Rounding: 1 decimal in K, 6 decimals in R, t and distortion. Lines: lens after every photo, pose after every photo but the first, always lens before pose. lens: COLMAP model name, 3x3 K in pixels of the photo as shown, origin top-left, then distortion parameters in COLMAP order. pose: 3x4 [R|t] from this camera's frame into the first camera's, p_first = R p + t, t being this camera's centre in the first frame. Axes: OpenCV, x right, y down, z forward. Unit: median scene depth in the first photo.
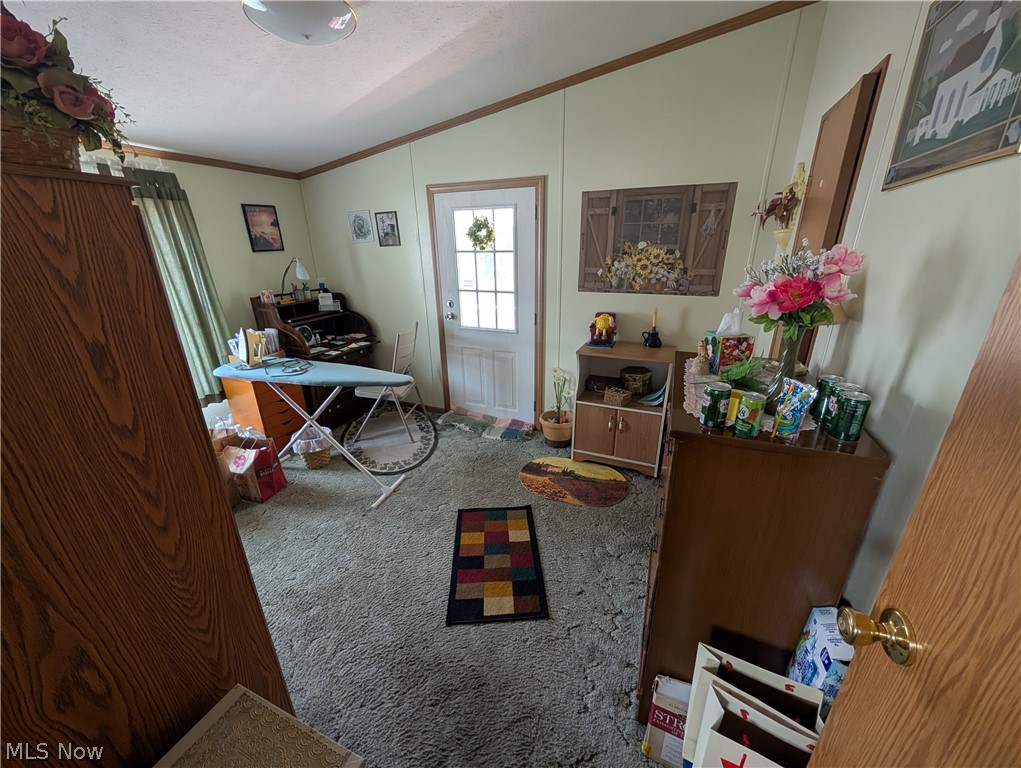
lens RADIAL K [[387.5, 0, 513.0], [0, 387.5, 386.4], [0, 0, 1]] dist [-0.002163, 0.000036]
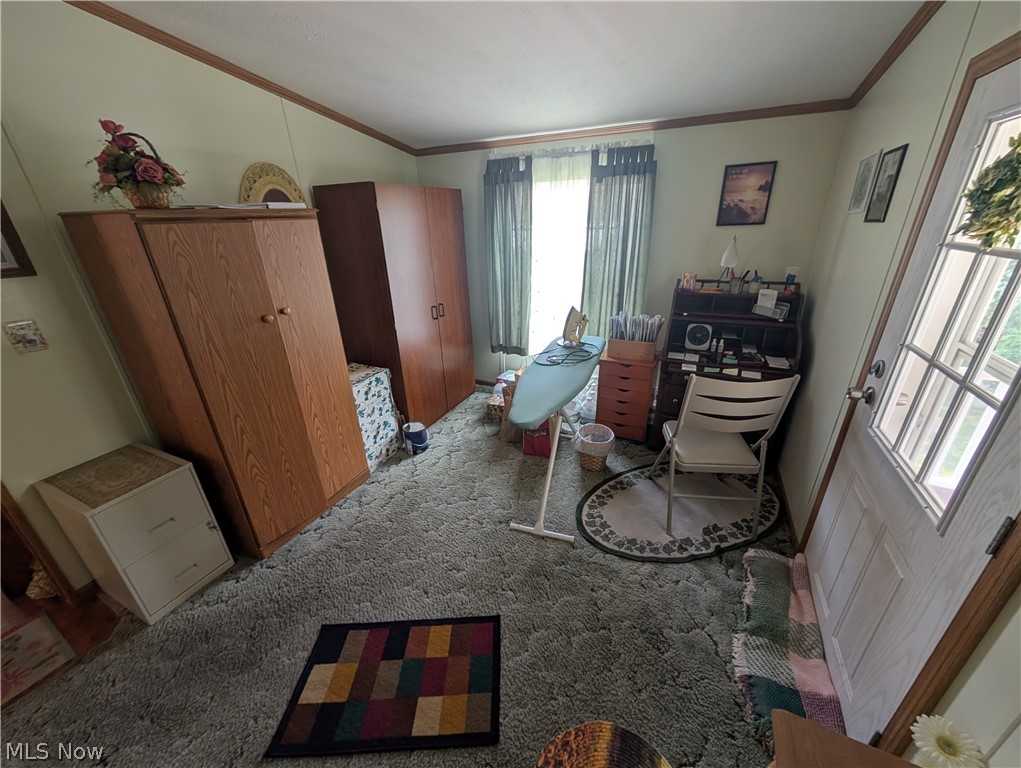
lens RADIAL K [[387.5, 0, 513.0], [0, 387.5, 386.4], [0, 0, 1]] dist [-0.002163, 0.000036]
pose [[-0.026142, 0.412524, -0.910571, 0.250713], [-0.324834, 0.857946, 0.398009, -0.250468], [0.945410, 0.306189, 0.111574, 0.625609]]
